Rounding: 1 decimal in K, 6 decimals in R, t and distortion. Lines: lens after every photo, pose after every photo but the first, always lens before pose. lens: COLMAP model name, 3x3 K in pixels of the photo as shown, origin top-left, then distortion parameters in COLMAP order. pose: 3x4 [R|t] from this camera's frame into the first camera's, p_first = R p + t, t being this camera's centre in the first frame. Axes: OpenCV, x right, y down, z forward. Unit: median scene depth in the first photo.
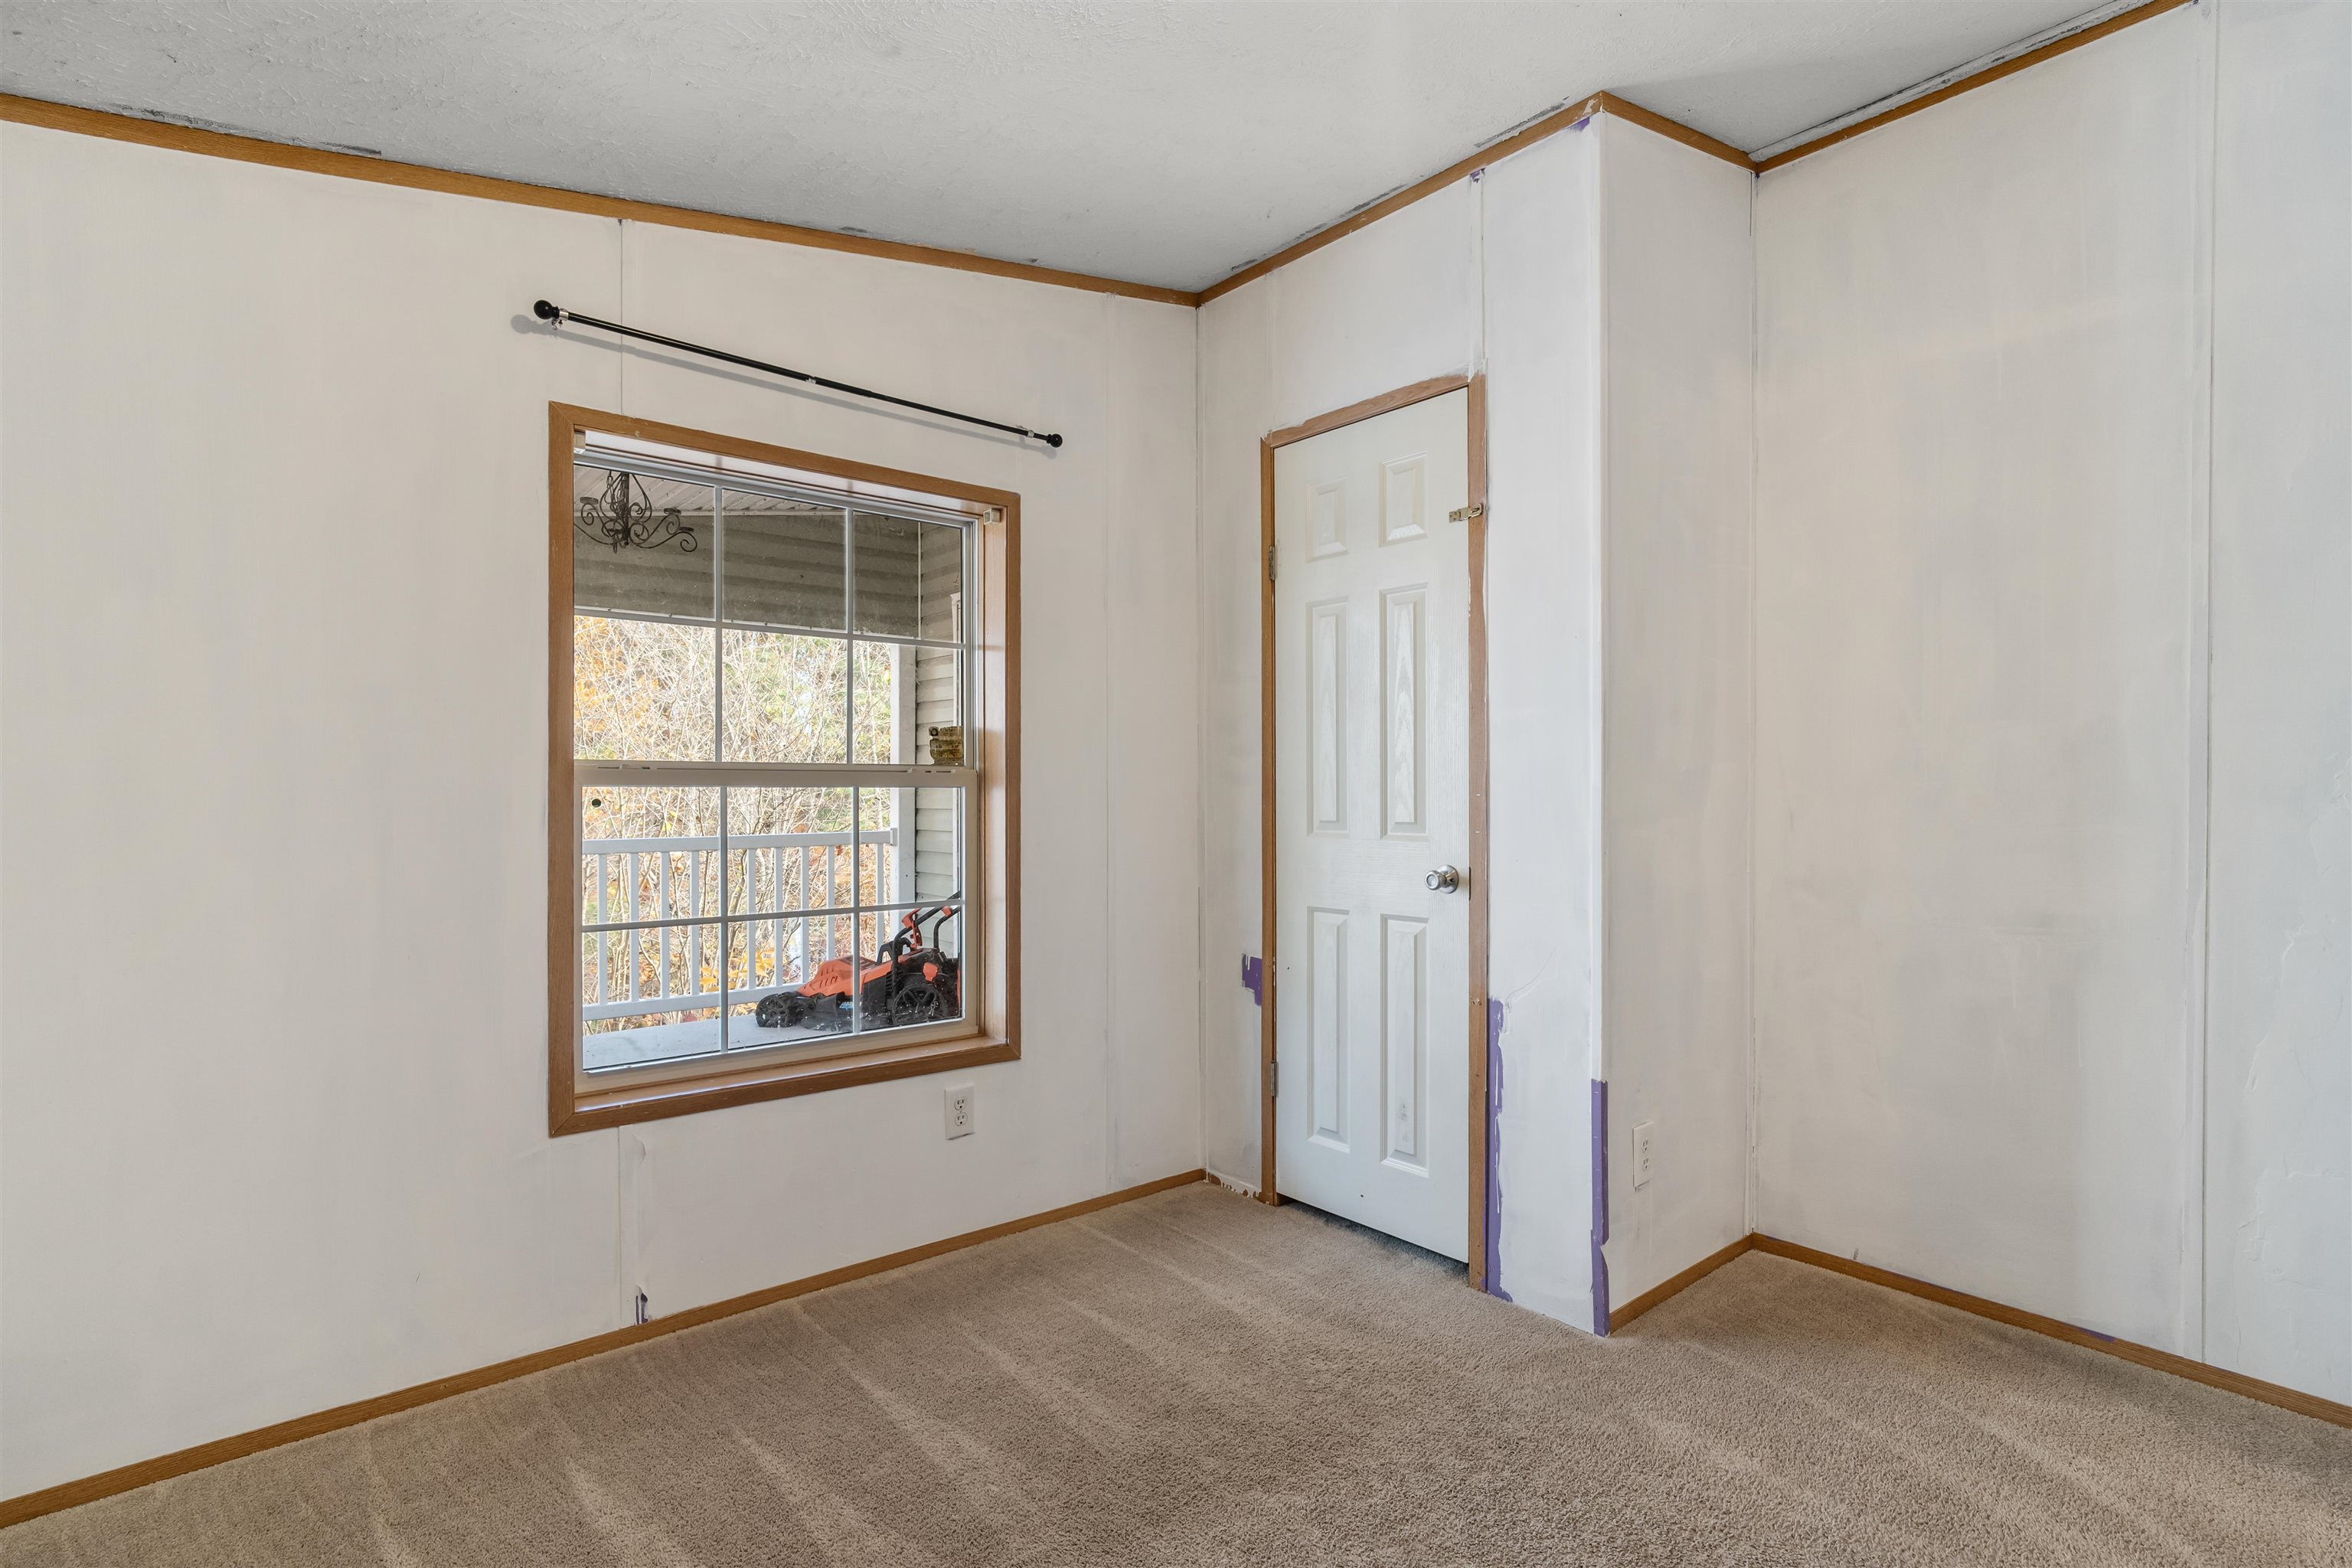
lens RADIAL K [[1114.0, 0, 1183.5], [0, 1114.0, 793.8], [0, 0, 1]] dist [-0.013064, 0.005456]
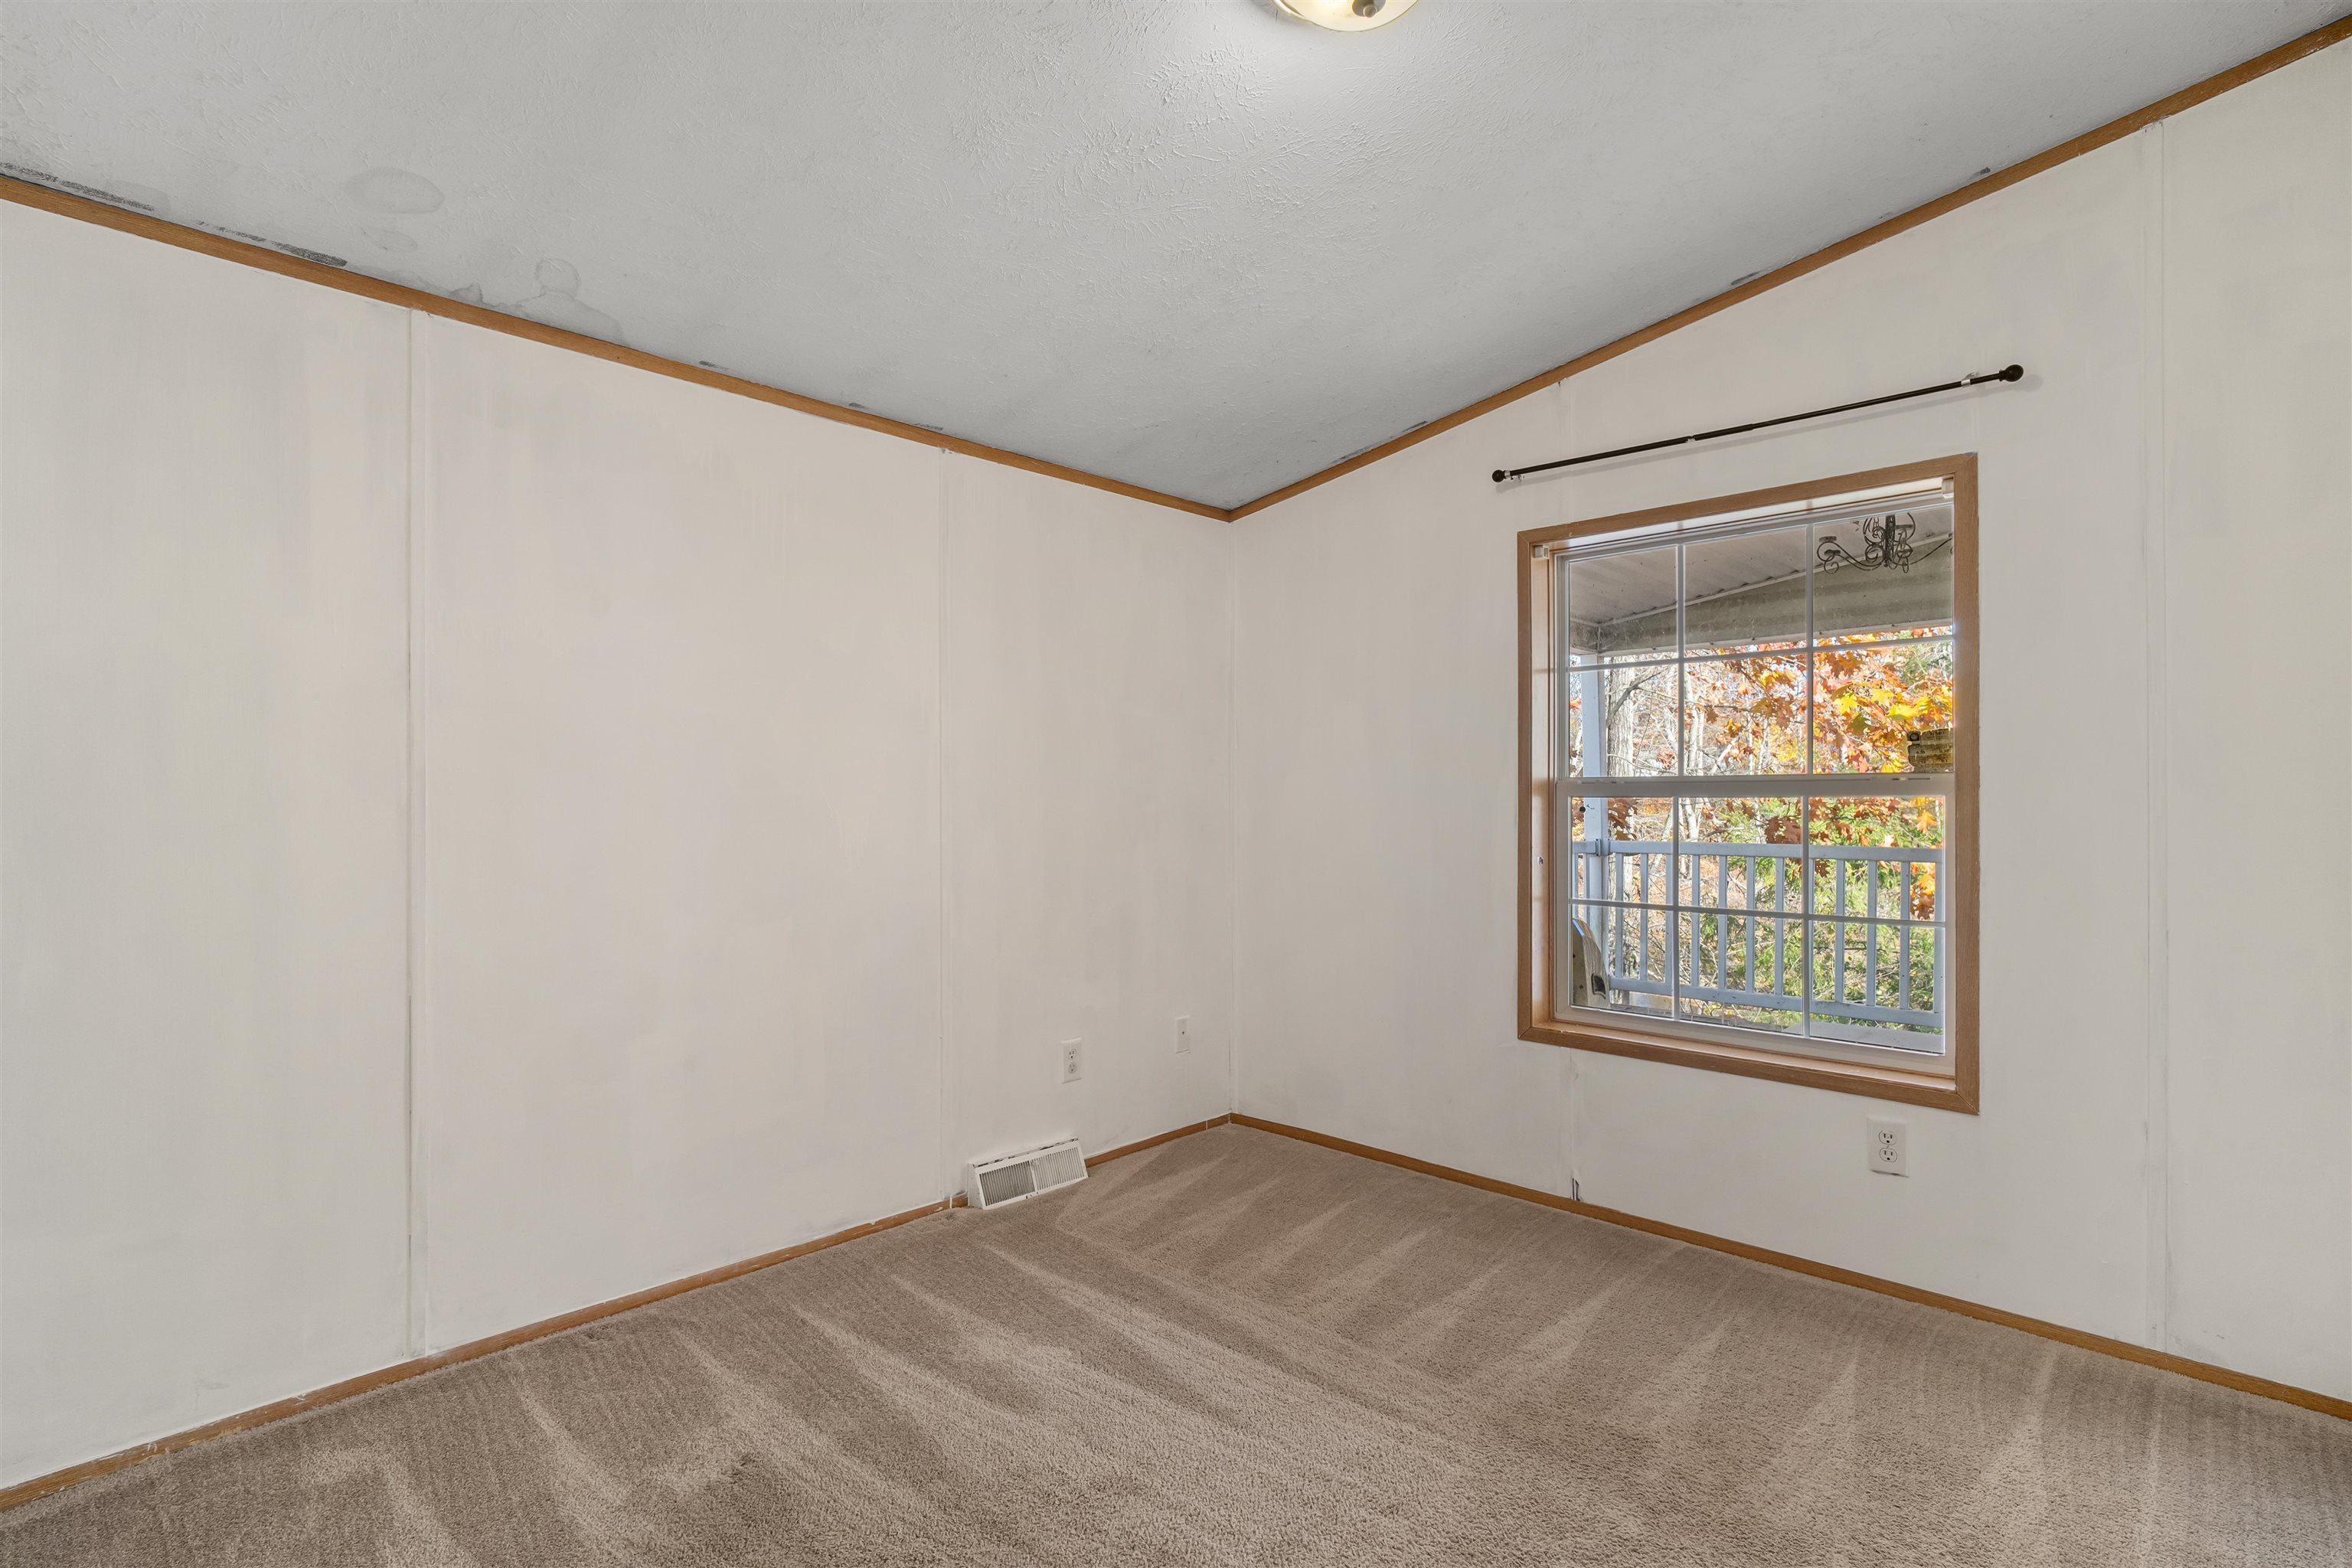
lens RADIAL K [[1114.0, 0, 1197.2], [0, 1114.0, 795.0], [0, 0, 1]] dist [-0.013064, 0.005456]
pose [[0.129308, -0.004511, -0.991594, 0.704168], [-0.002292, 0.999986, -0.004848, -0.001368], [0.991602, 0.002900, 0.129296, 0.340728]]
